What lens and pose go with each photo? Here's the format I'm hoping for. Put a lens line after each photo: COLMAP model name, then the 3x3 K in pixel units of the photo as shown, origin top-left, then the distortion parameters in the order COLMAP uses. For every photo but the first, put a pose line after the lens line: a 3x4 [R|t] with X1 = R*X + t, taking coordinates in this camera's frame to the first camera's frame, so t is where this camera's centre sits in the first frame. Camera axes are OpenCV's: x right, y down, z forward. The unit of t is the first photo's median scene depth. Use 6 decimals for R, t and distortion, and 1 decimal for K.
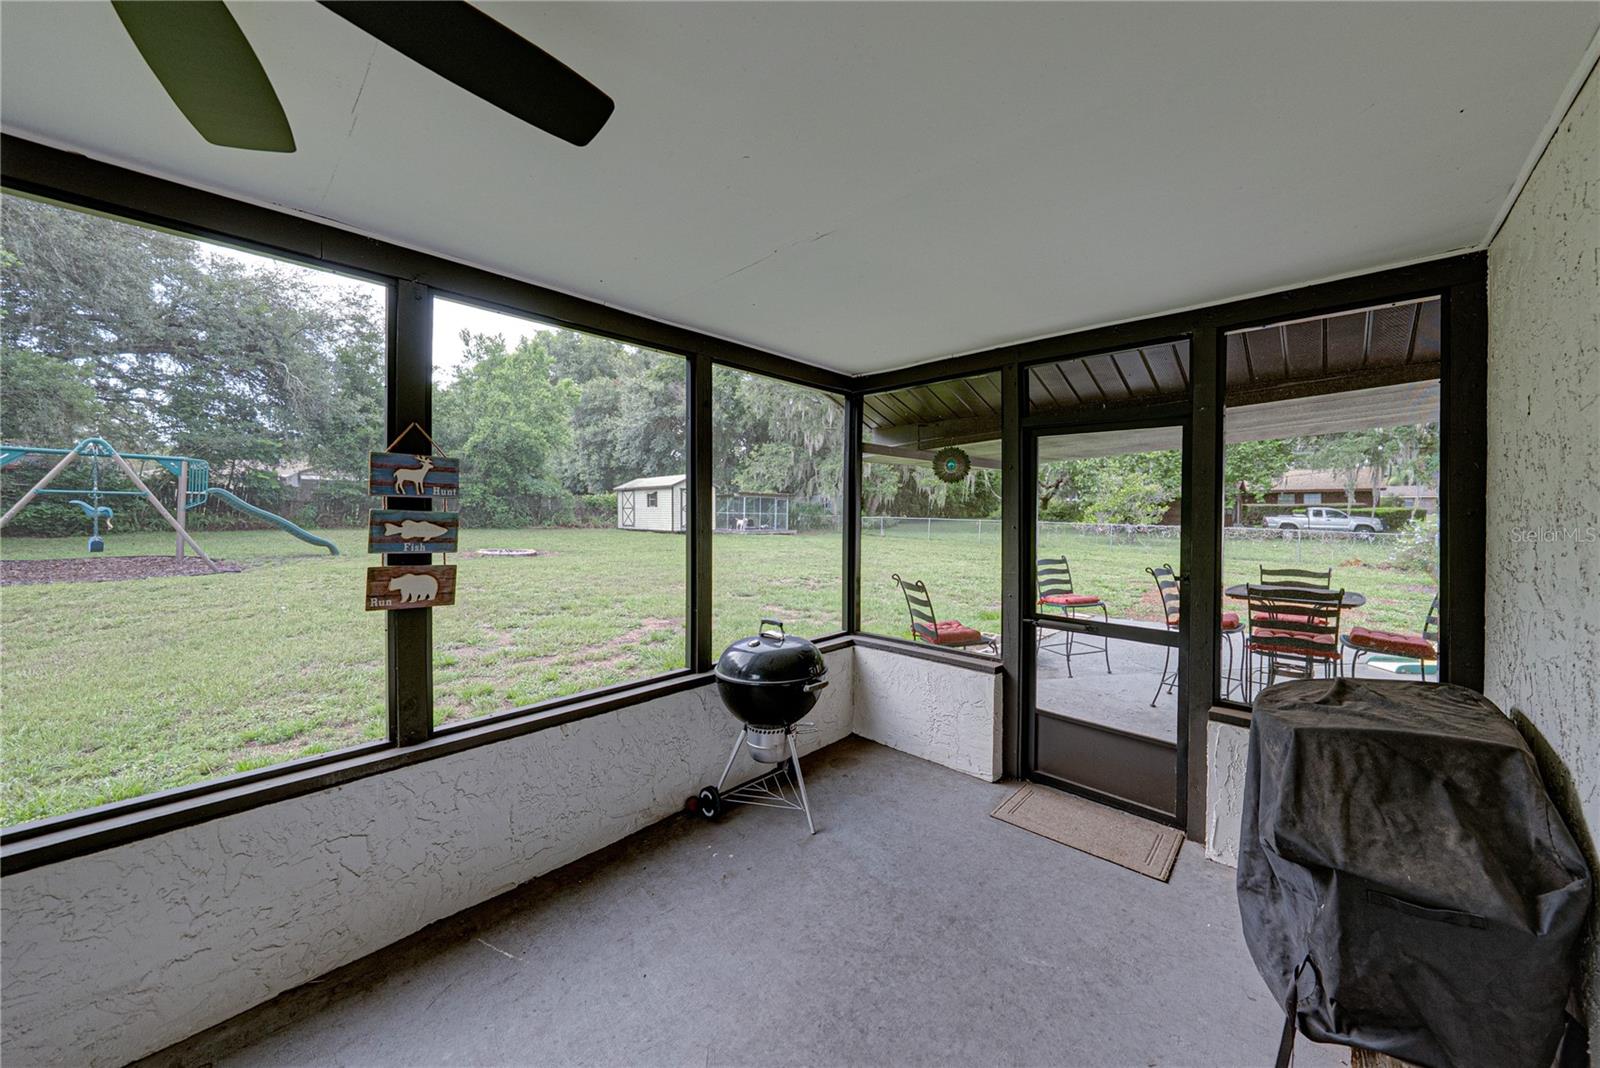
lens RADIAL K [[558.7, 0, 811.2], [0, 558.7, 516.4], [0, 0, 1]] dist [-0.002631, 0.000284]
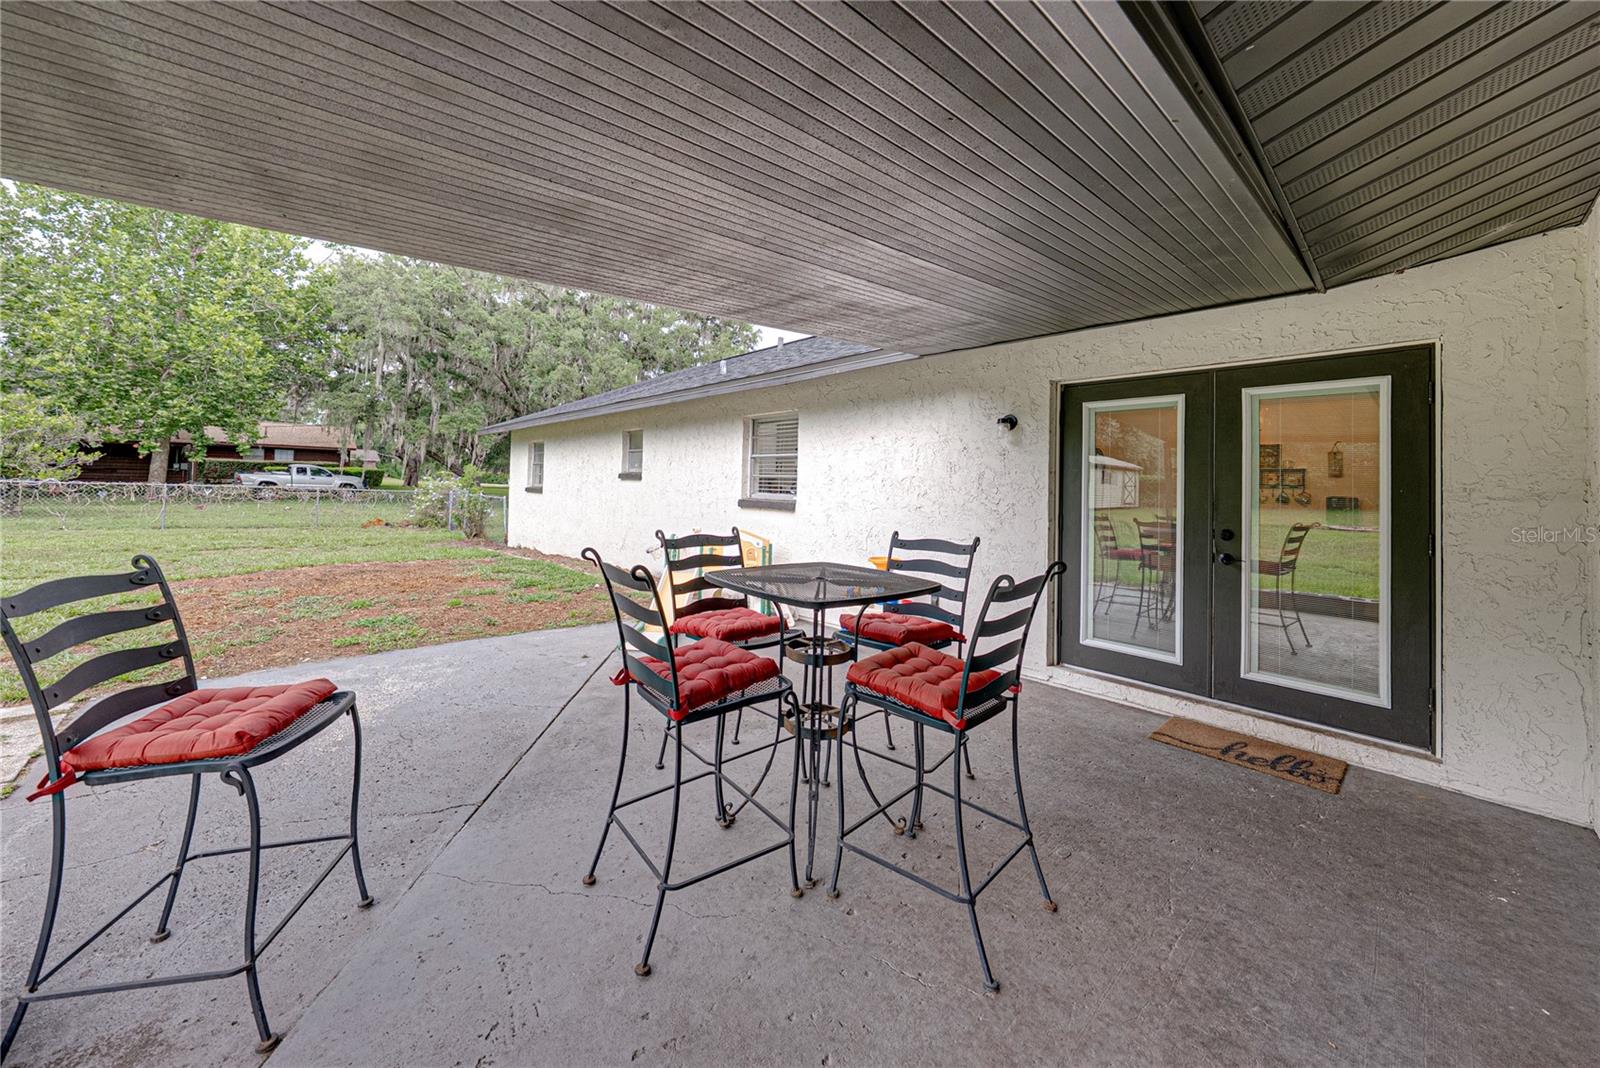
lens RADIAL K [[575.3, 0, 807.5], [0, 575.3, 471.2], [0, 0, 1]] dist [-0.000574, -0.000196]
pose [[0.067064, 0.024888, 0.997438, 0.197395], [-0.014443, 0.999608, -0.023971, 0.031525], [-0.997644, -0.012799, 0.067398, 0.671730]]
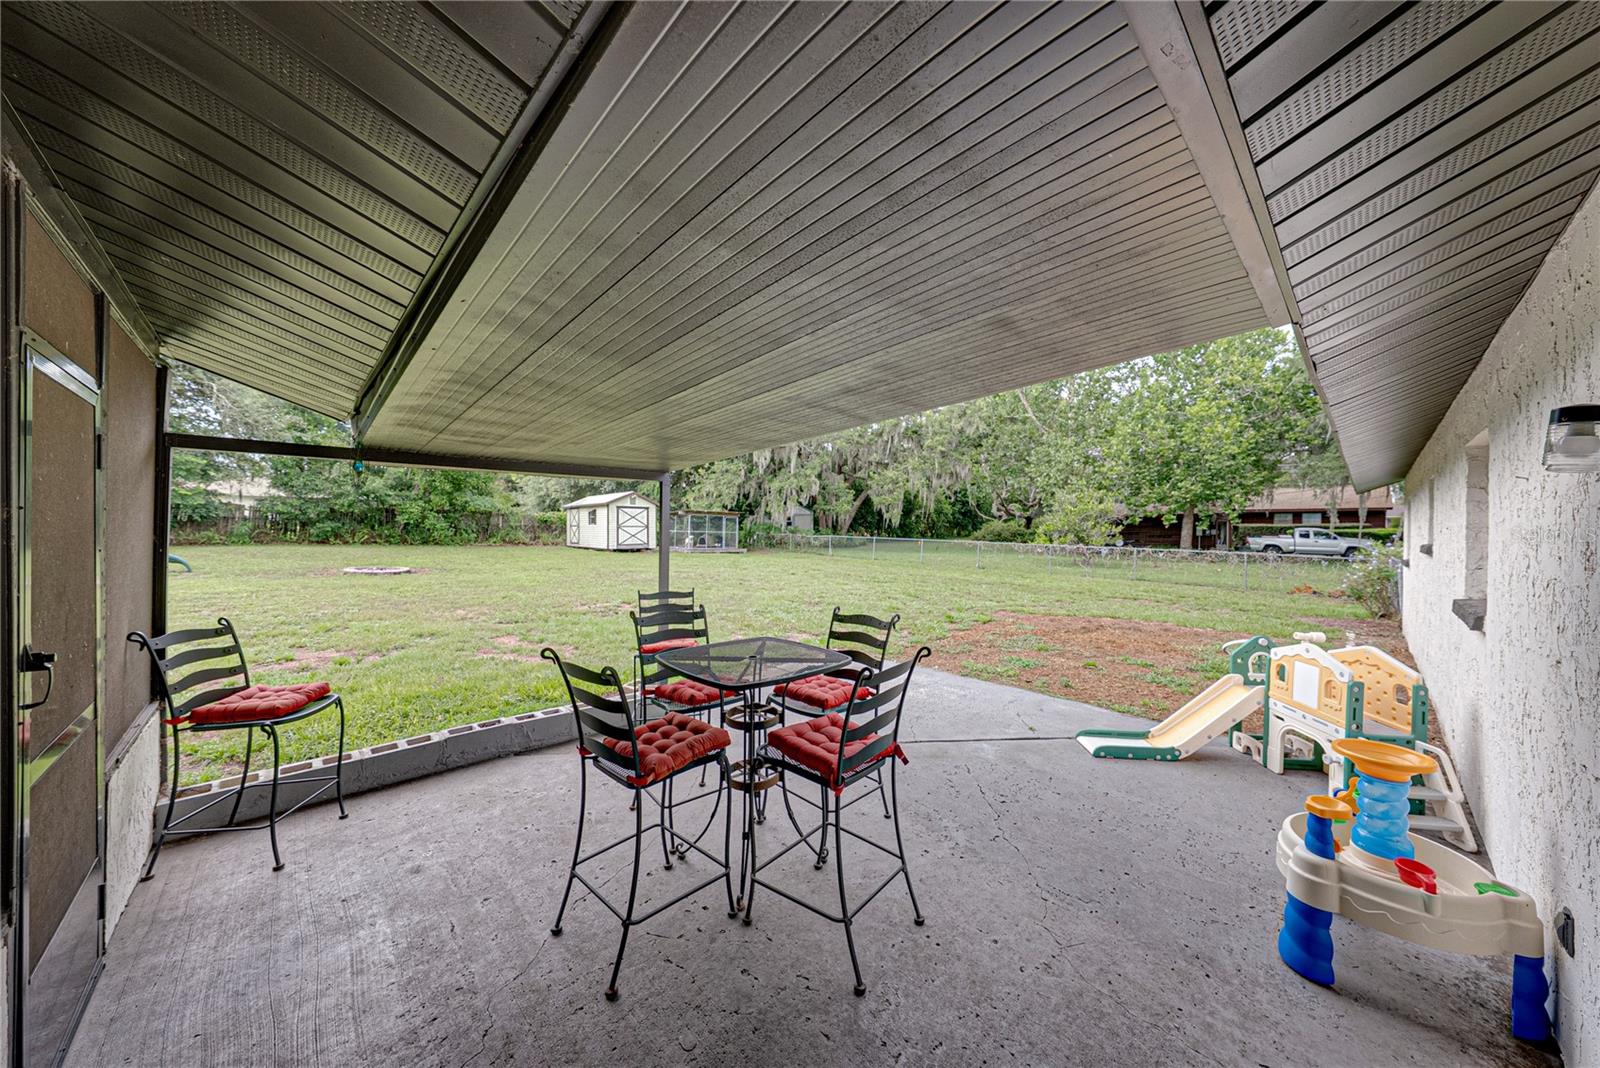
lens RADIAL K [[558.7, 0, 806.2], [0, 558.7, 531.4], [0, 0, 1]] dist [-0.002631, 0.000284]
pose [[0.998444, 0.004271, -0.055592, 0.709467], [-0.004737, 0.999955, -0.008255, 0.008228], [0.055555, 0.008506, 0.998419, 0.125662]]
